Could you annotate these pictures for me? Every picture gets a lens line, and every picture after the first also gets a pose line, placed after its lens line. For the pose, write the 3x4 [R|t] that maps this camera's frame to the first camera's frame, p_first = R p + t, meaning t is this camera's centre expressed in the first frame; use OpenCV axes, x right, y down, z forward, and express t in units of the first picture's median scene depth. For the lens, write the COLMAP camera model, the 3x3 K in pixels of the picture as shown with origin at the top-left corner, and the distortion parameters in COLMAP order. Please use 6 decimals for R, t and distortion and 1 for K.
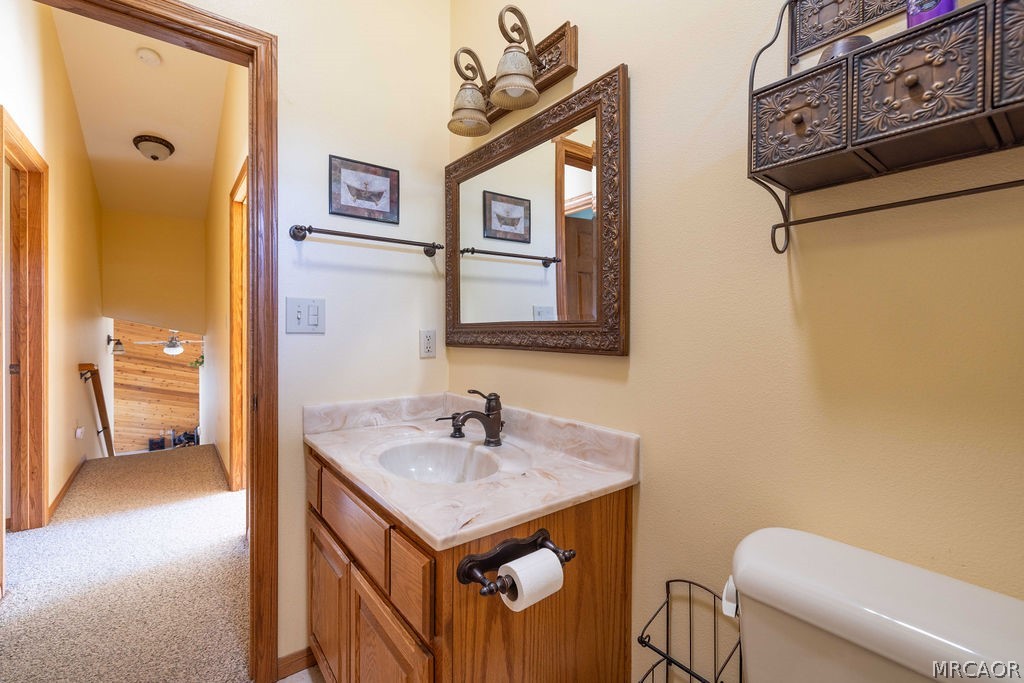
lens RADIAL K [[430.3, 0, 506.0], [0, 430.3, 330.7], [0, 0, 1]] dist [0.000330, 0.000002]
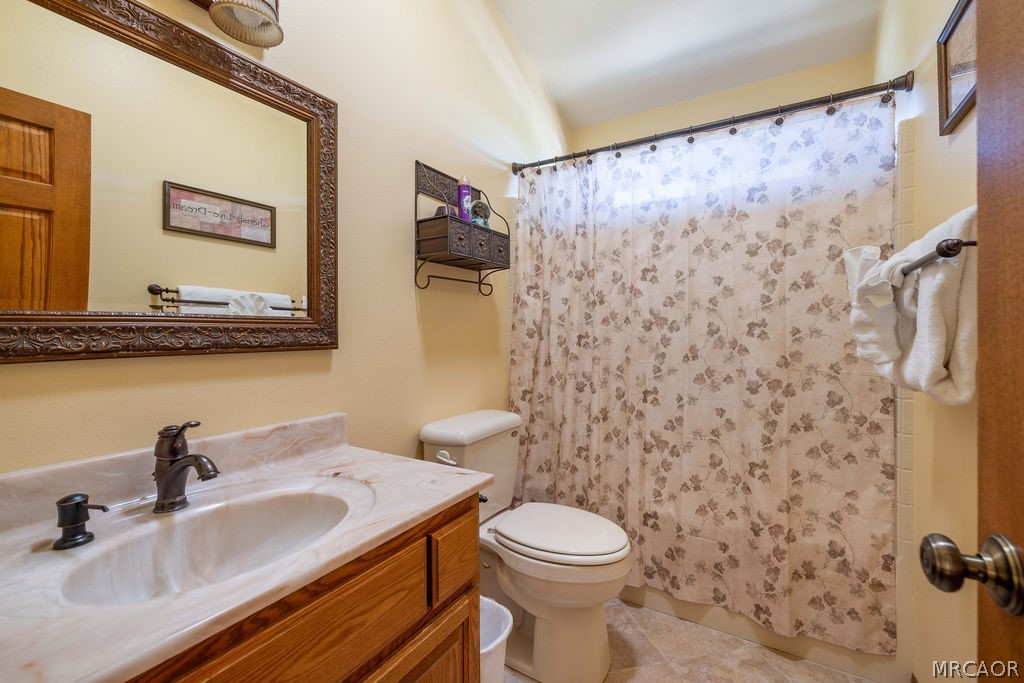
lens RADIAL K [[430.3, 0, 506.0], [0, 430.3, 330.7], [0, 0, 1]] dist [0.000330, 0.000002]
pose [[-0.318283, -0.004187, 0.947986, -0.920364], [0.001111, 0.999988, 0.004790, 0.002662], [-0.947995, 0.002578, -0.318275, 0.859446]]
